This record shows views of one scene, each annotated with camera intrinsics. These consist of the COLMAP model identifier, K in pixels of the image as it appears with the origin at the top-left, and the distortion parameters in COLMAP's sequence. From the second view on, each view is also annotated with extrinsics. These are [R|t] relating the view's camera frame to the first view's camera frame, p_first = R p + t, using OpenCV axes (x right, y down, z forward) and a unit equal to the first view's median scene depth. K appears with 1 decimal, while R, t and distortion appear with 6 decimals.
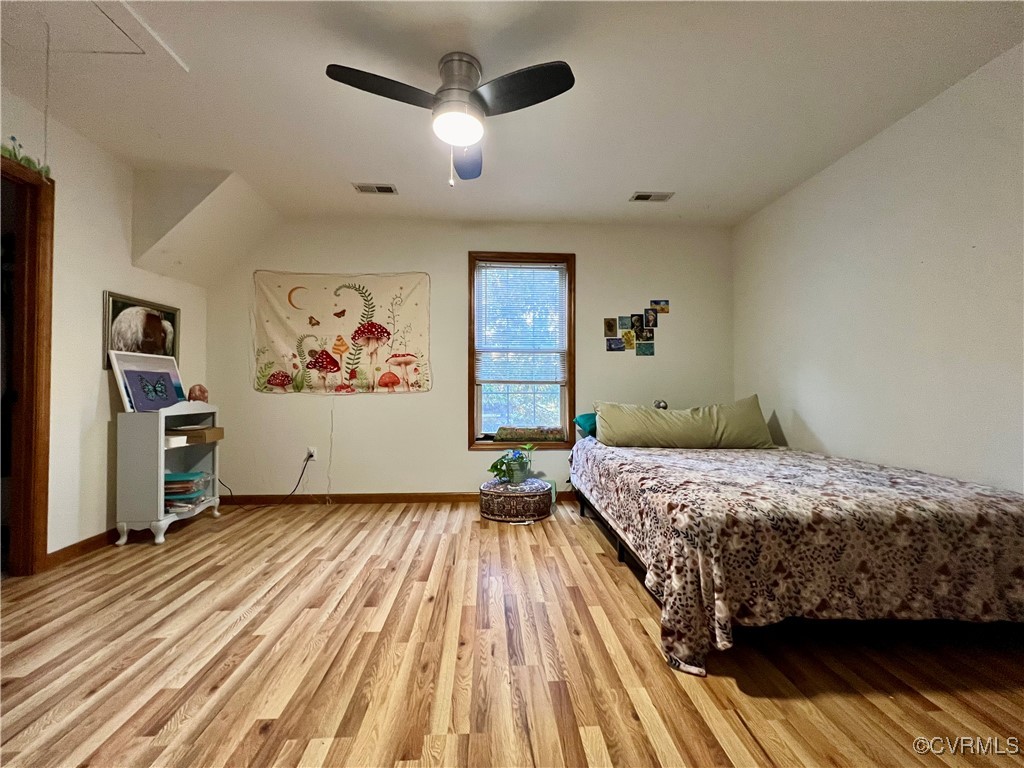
lens RADIAL K [[408.5, 0, 510.9], [0, 408.5, 381.2], [0, 0, 1]] dist [-0.000696, -0.000035]
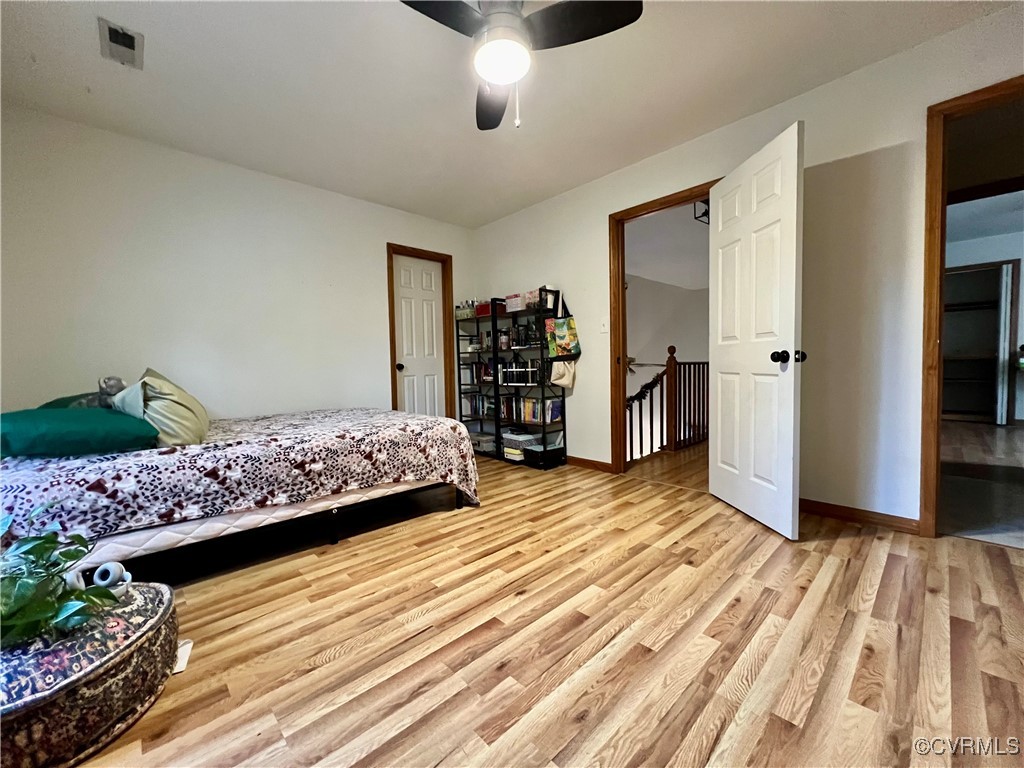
lens RADIAL K [[408.5, 0, 510.9], [0, 408.5, 381.2], [0, 0, 1]] dist [-0.000696, -0.000035]
pose [[-0.643897, -0.017363, 0.764915, -0.877158], [0.004033, 0.999652, 0.026086, 0.068067], [-0.765101, 0.019881, -0.643603, 1.645070]]
